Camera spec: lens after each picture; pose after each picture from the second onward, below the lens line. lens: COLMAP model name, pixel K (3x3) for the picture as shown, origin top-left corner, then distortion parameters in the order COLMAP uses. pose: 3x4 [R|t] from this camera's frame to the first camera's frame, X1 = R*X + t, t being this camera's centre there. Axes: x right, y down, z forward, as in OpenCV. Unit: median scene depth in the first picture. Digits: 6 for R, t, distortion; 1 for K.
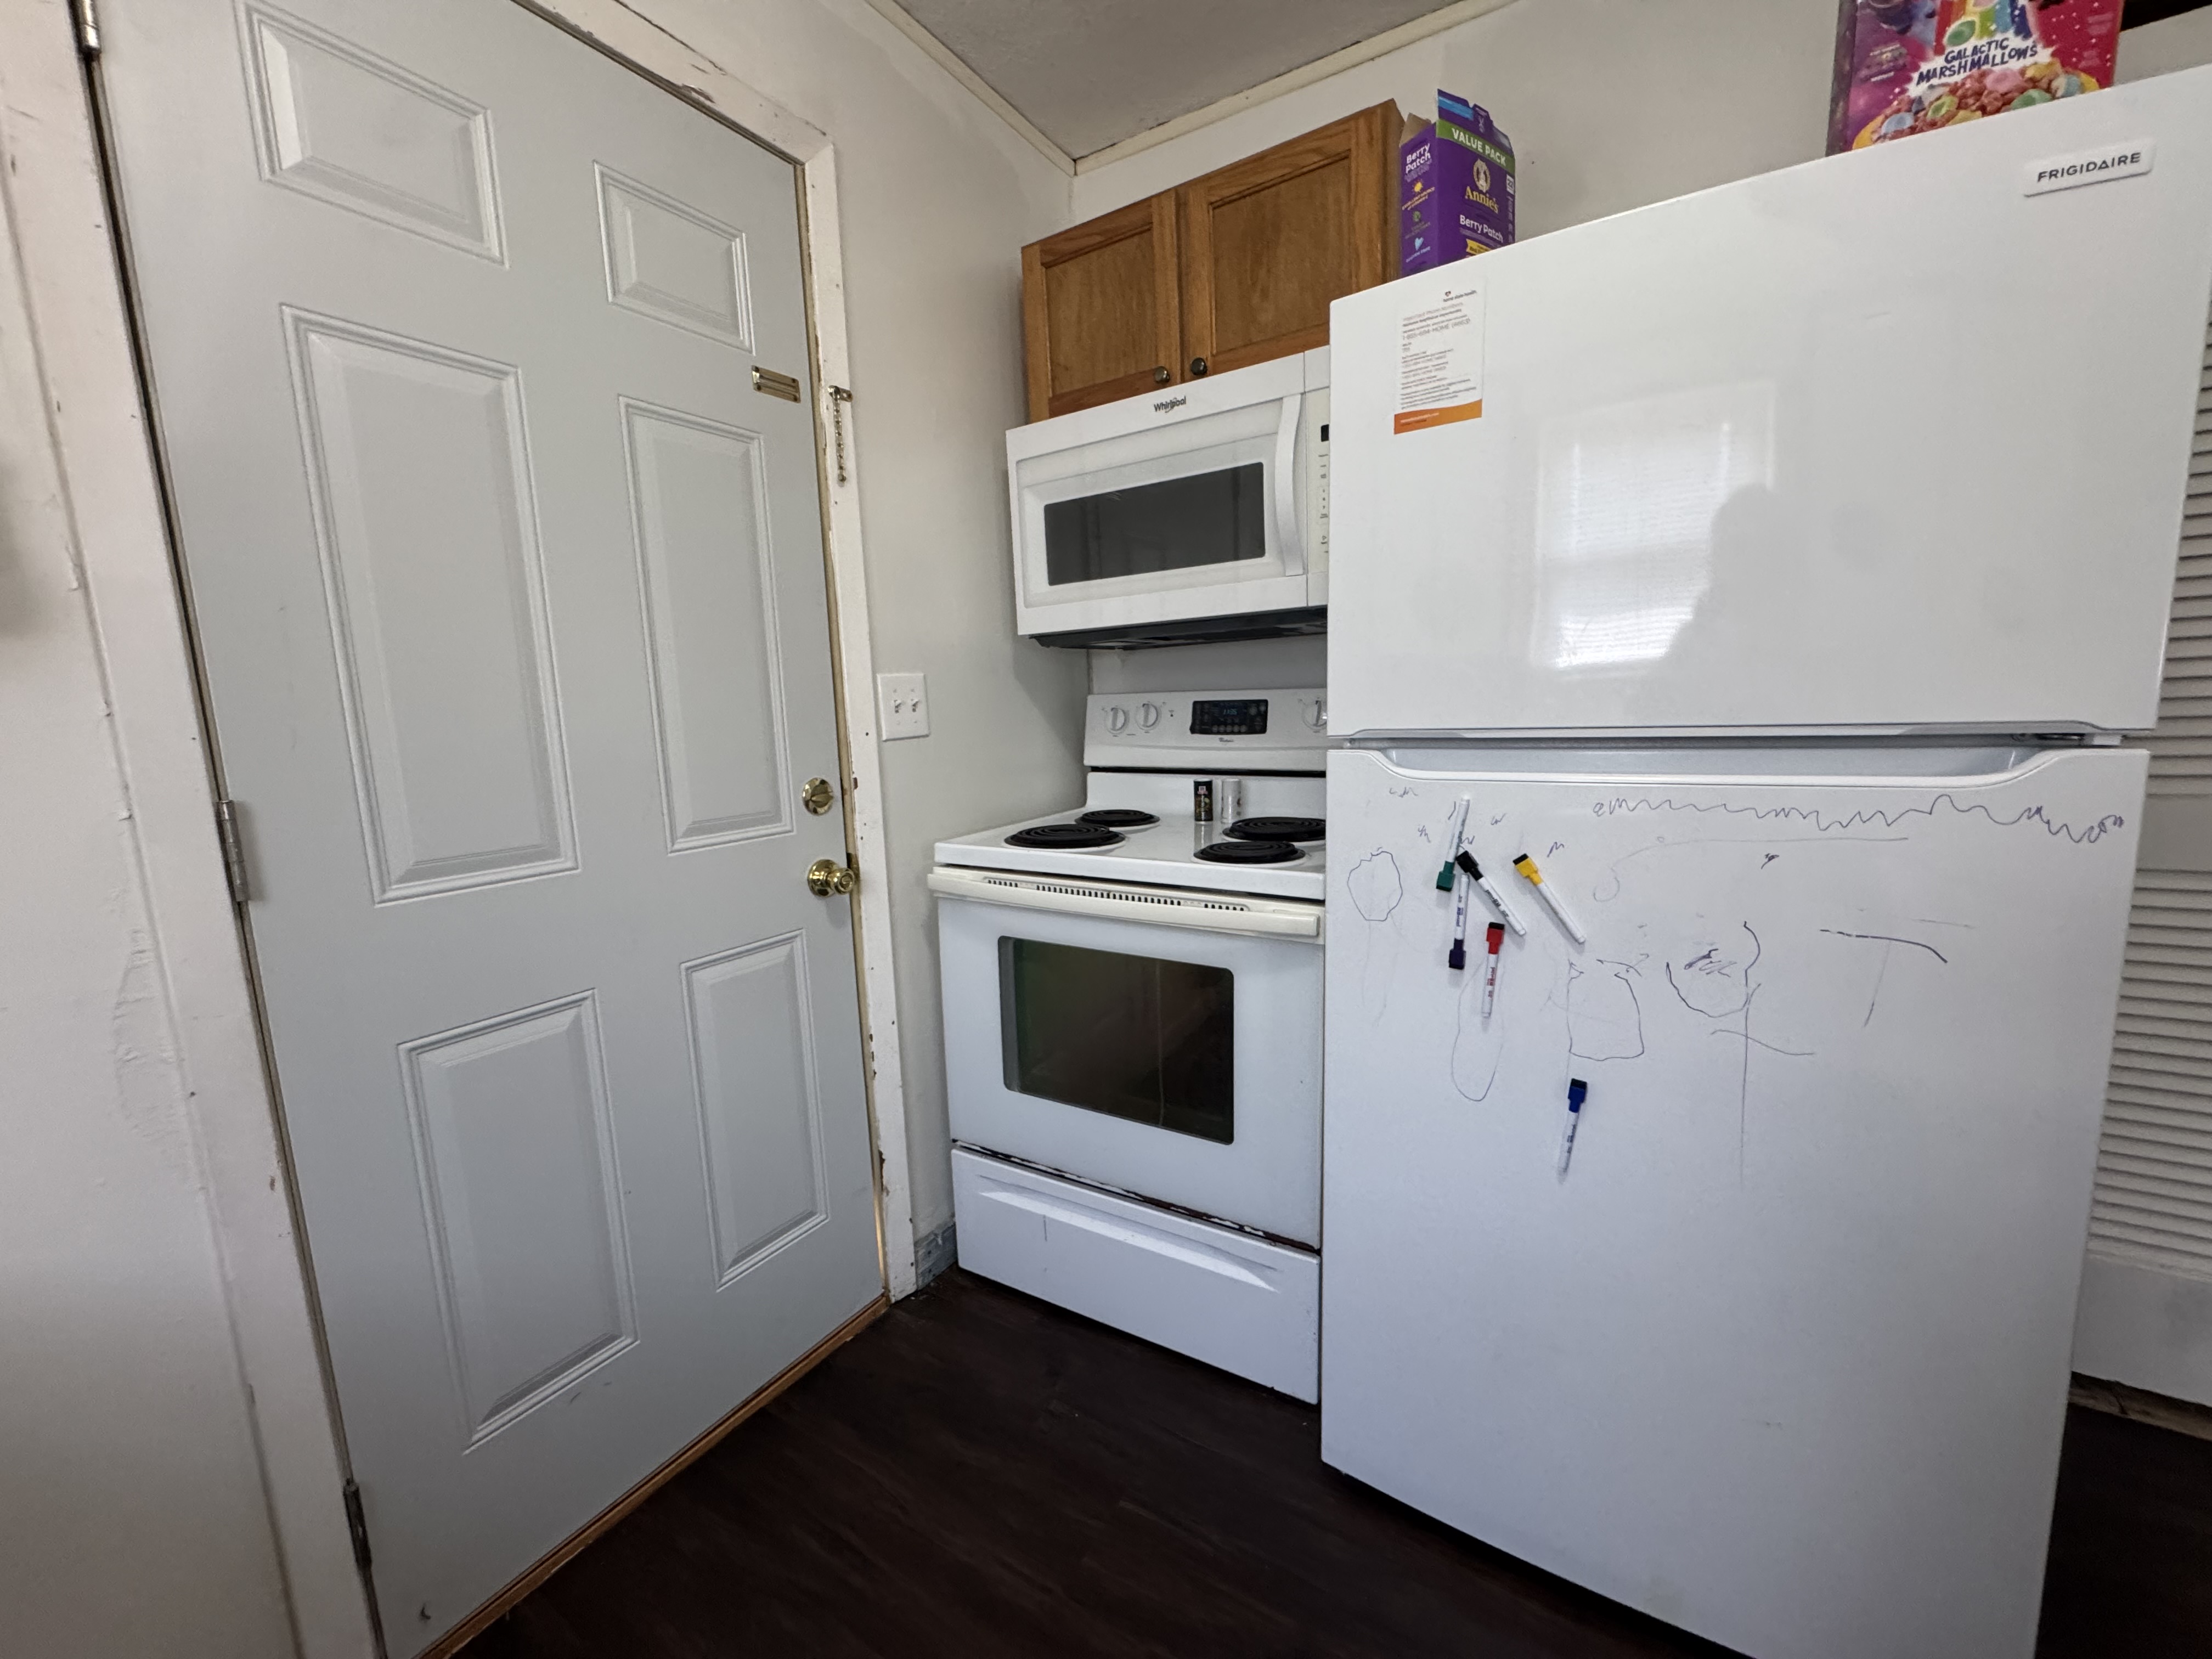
lens RADIAL K [[879.2, 0, 1107.5], [0, 879.2, 827.8], [0, 0, 1]] dist [0.008223, 0.000669]
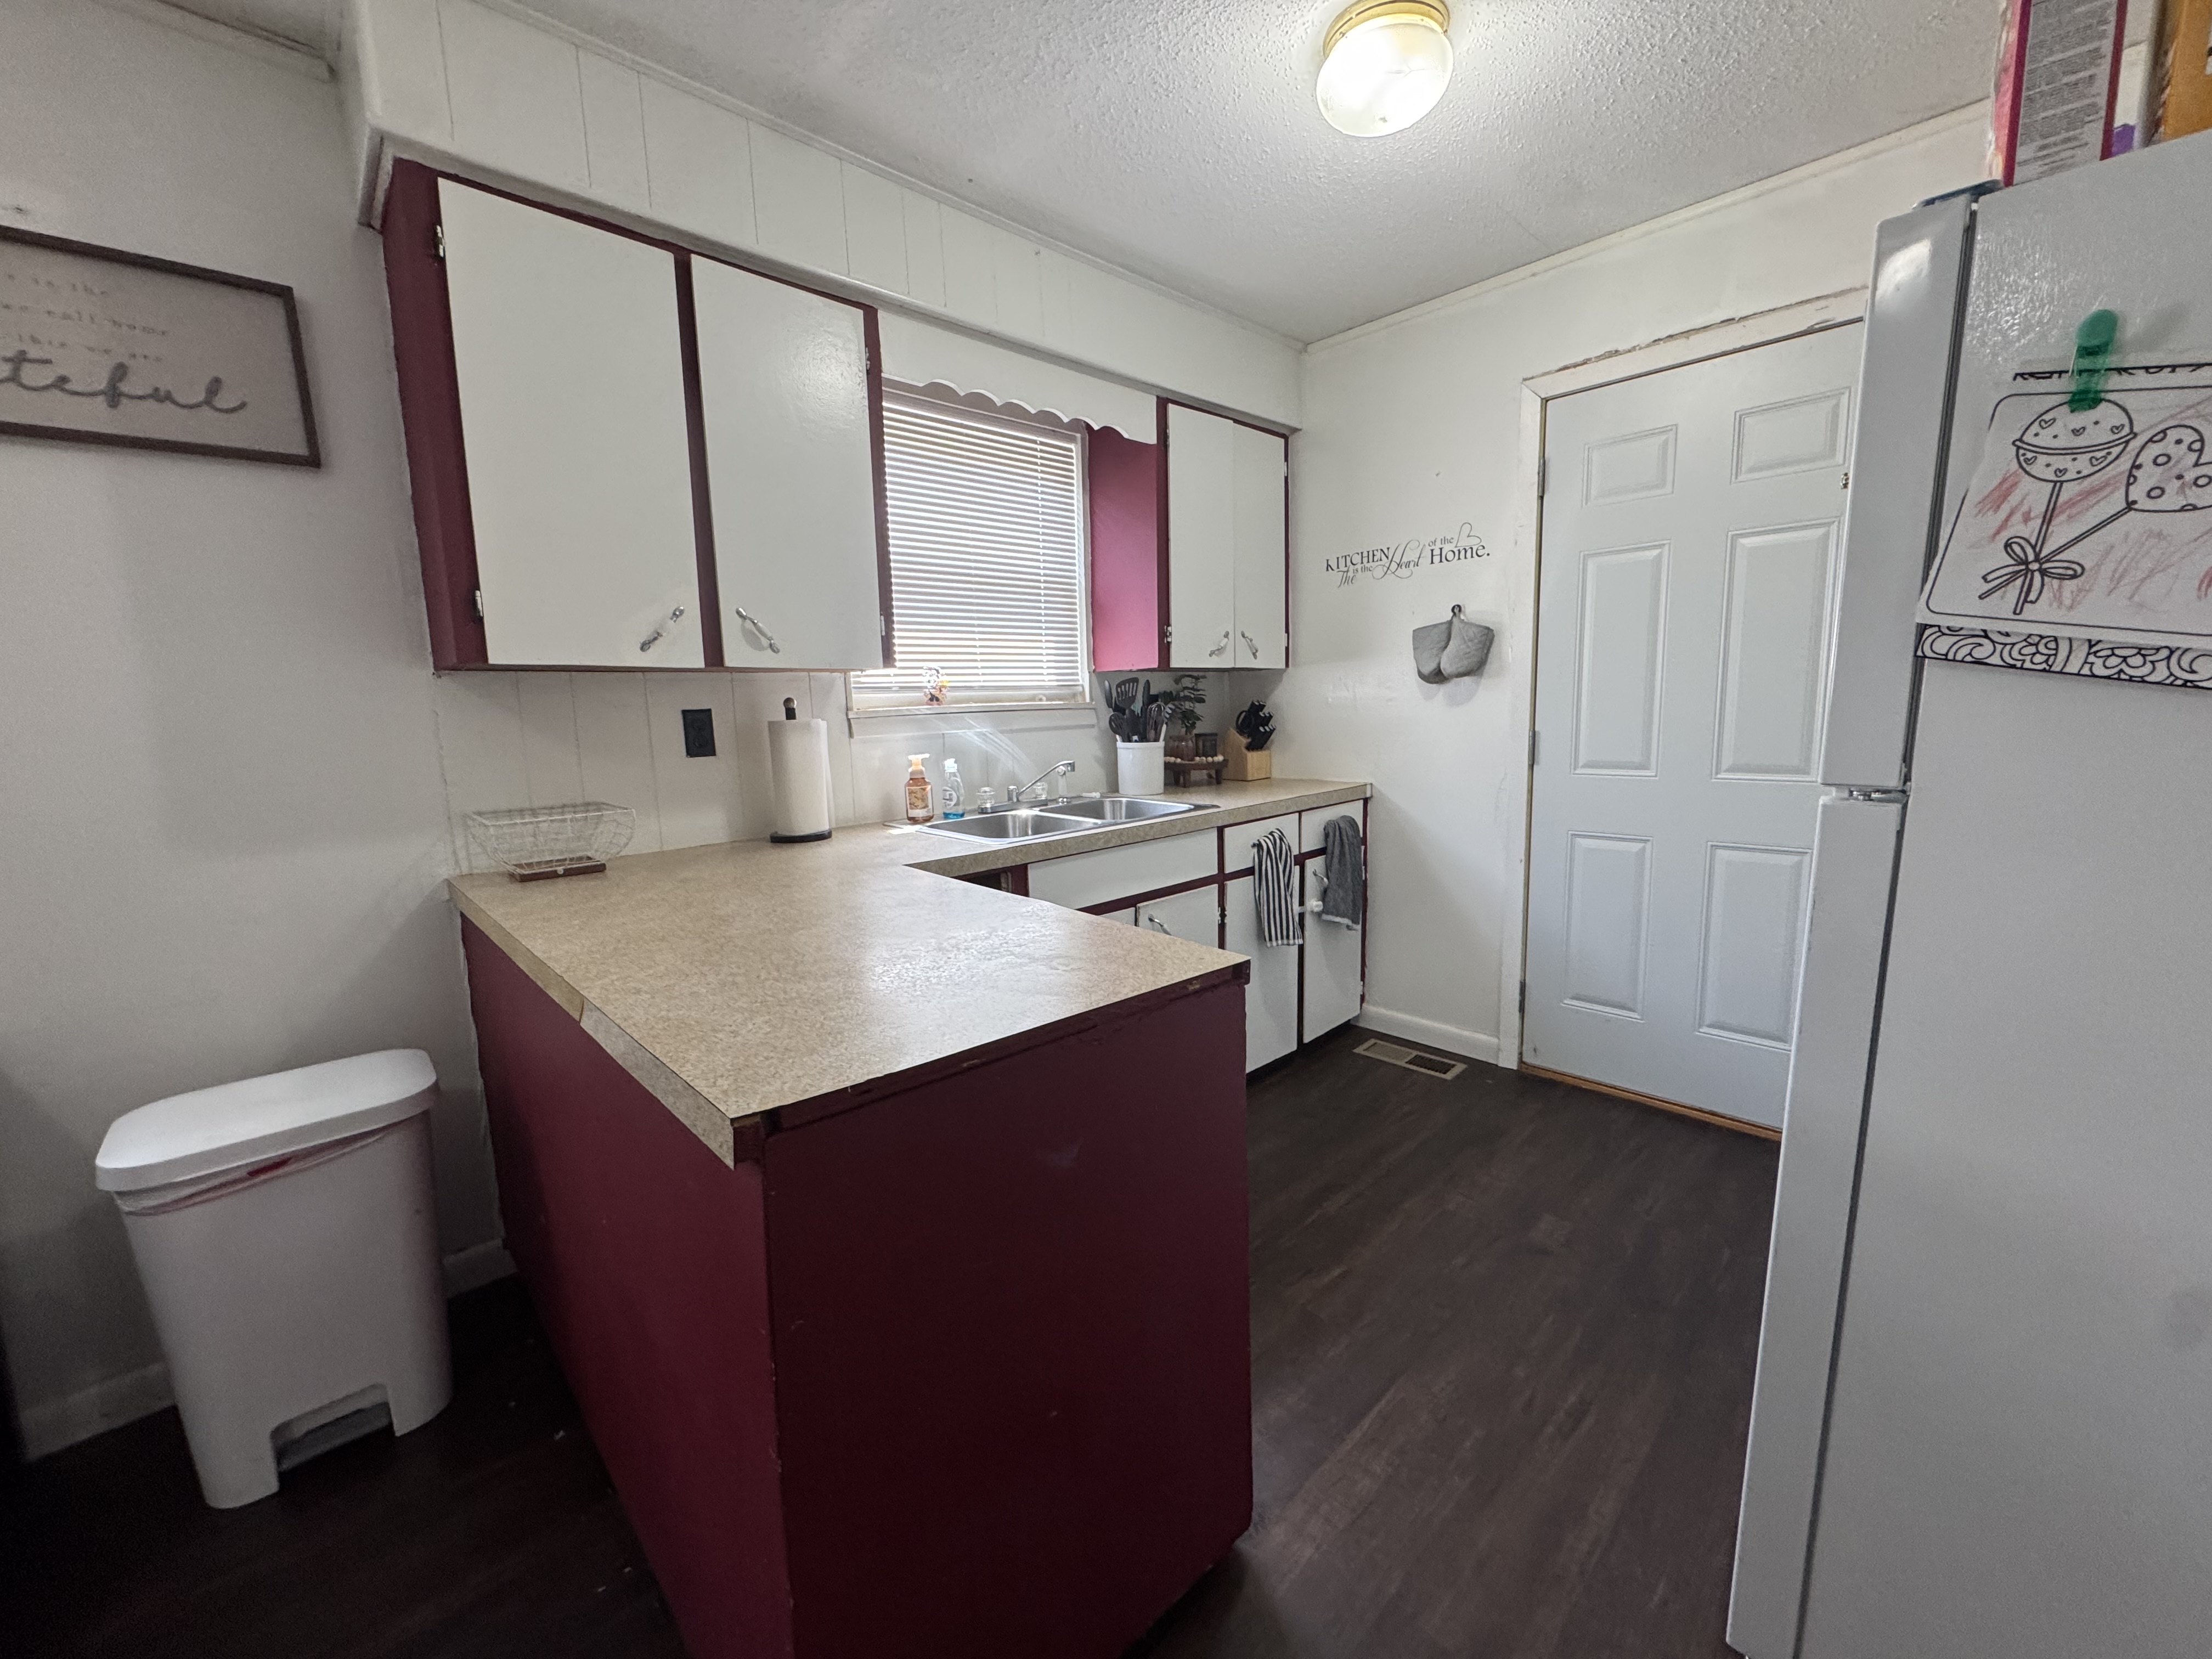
lens RADIAL K [[879.2, 0, 1104.1], [0, 879.2, 827.4], [0, 0, 1]] dist [0.008223, 0.000669]
pose [[-0.253080, 0.178461, -0.950843, 1.689241], [-0.098258, 0.973015, 0.208775, -0.140590], [0.962443, 0.146265, -0.228715, 0.251033]]
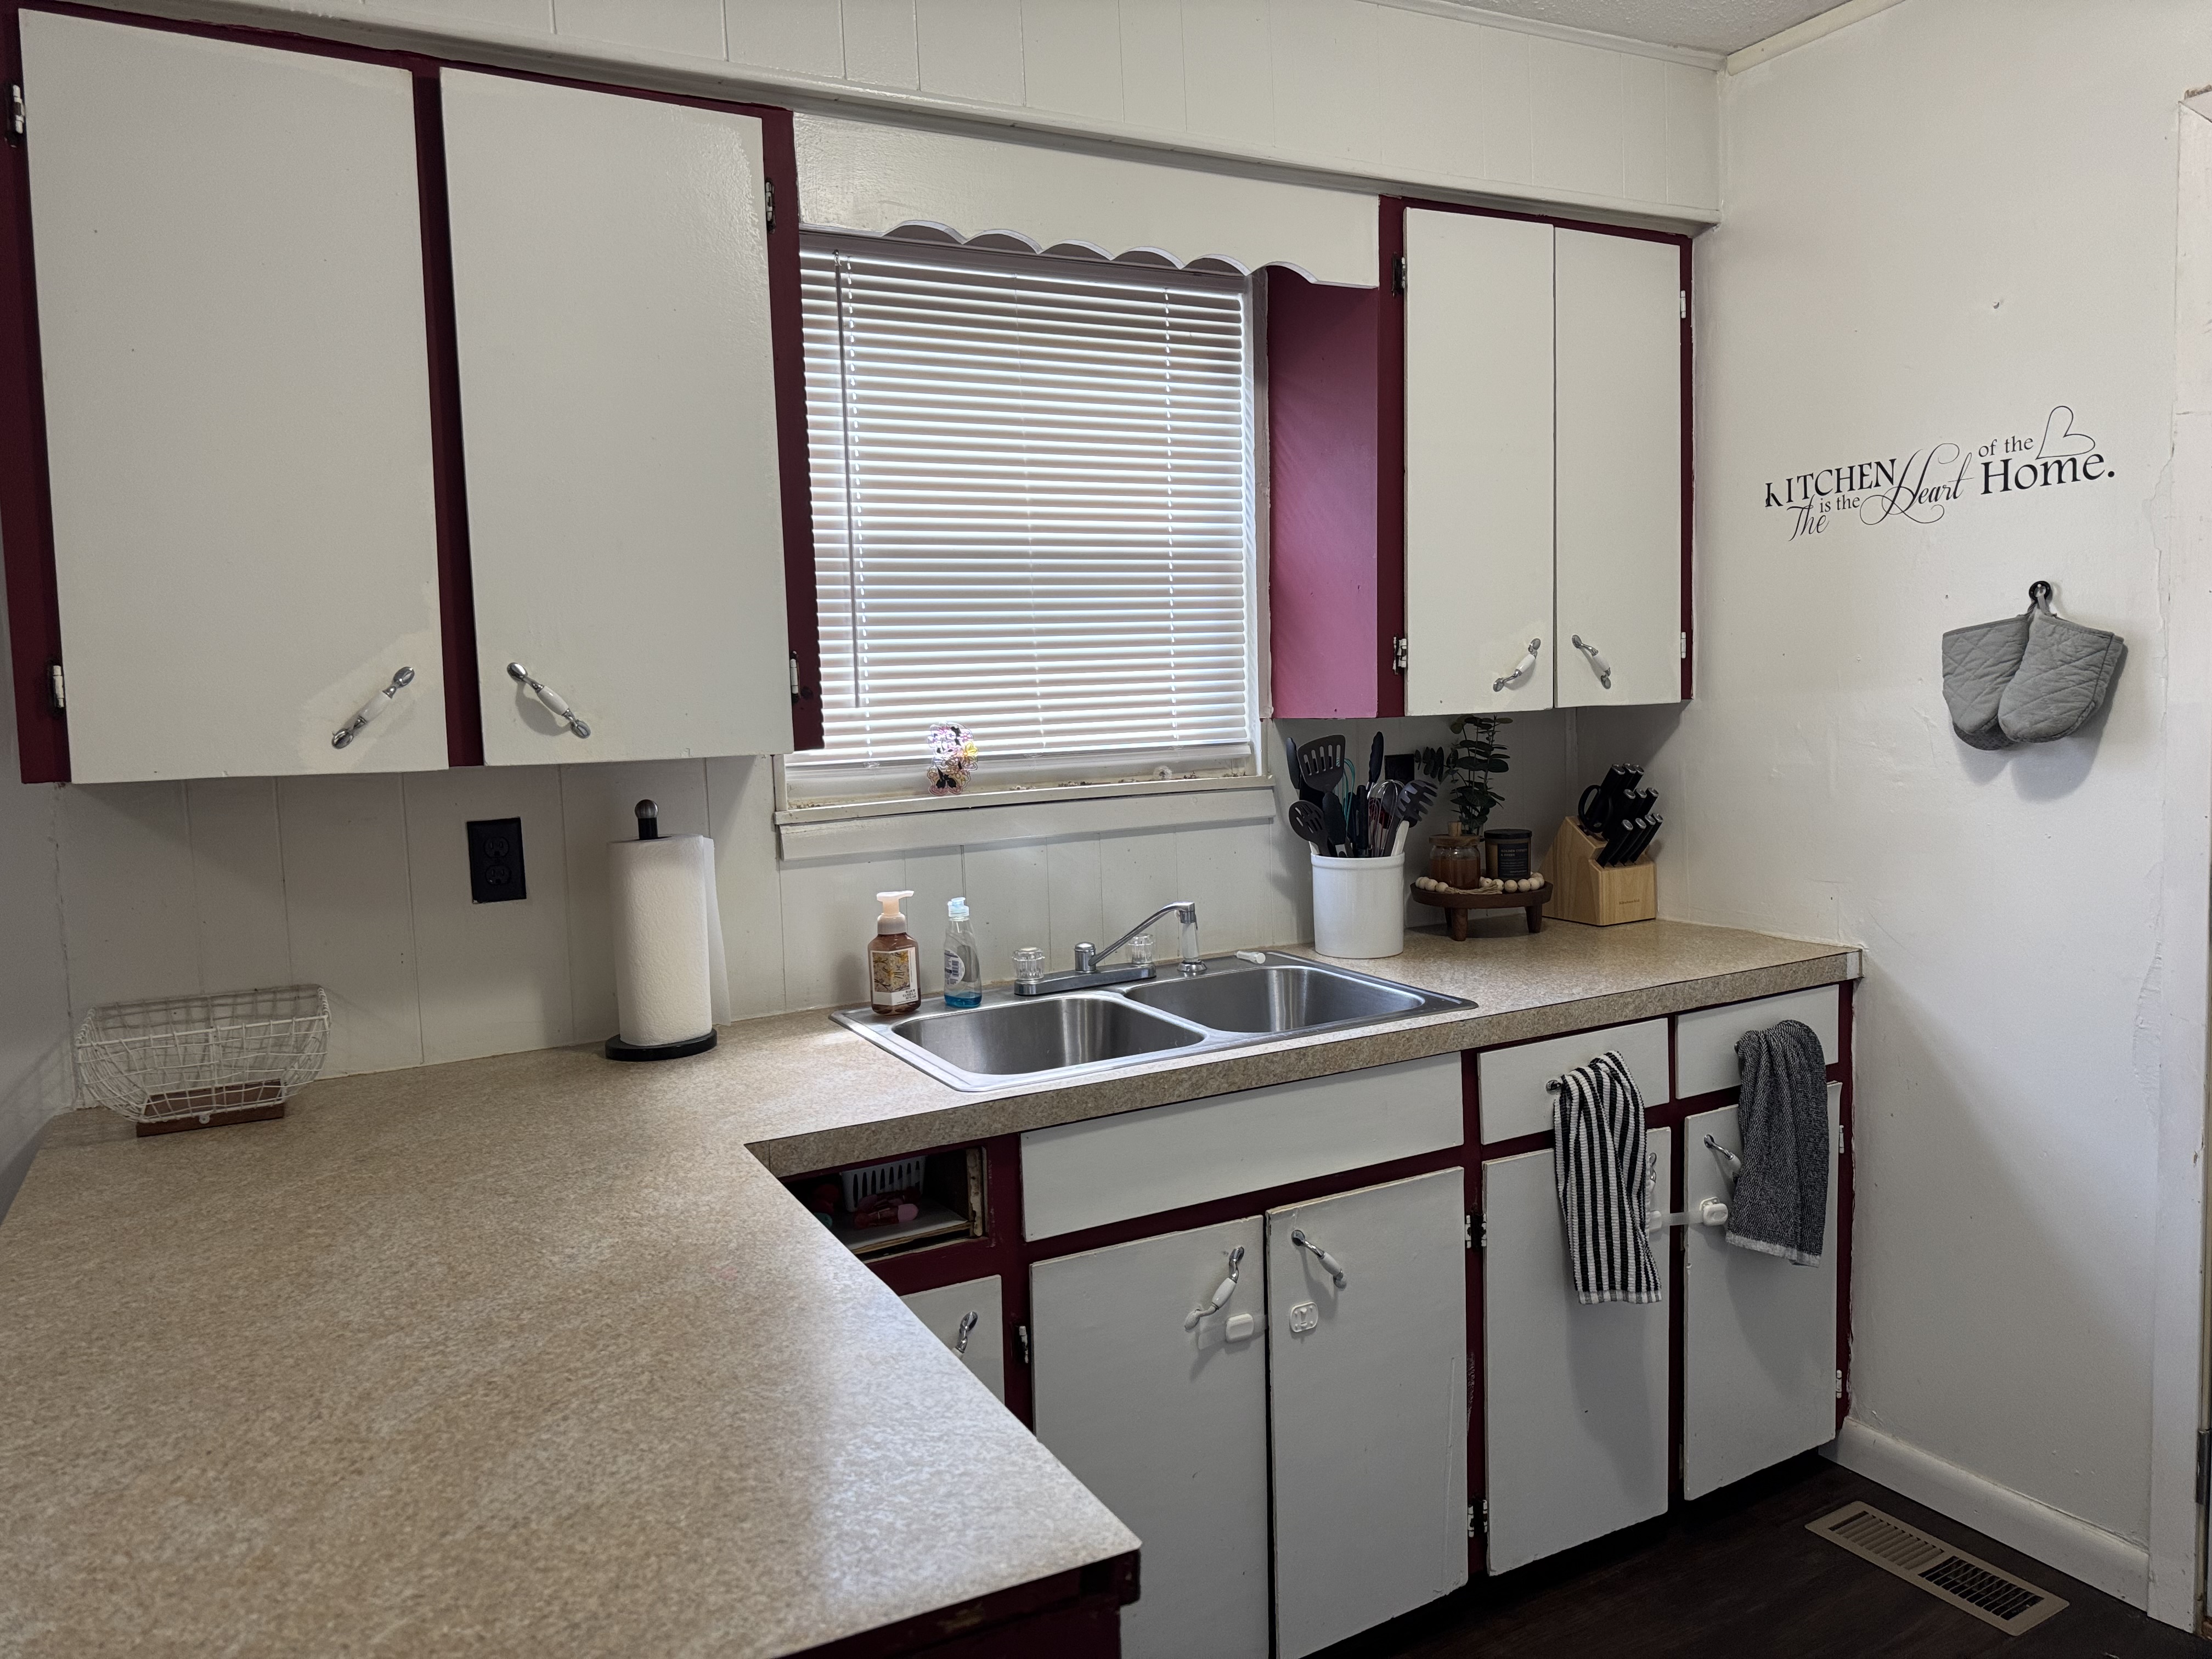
lens RADIAL K [[1555.4, 0, 1106.3], [0, 1555.4, 829.4], [0, 0, 1]] dist [0.040331, -0.033087]
pose [[-0.498379, 0.129835, -0.857182, 1.366092], [-0.070860, 0.979314, 0.189533, -0.307811], [0.864058, 0.155199, -0.478870, 0.512522]]
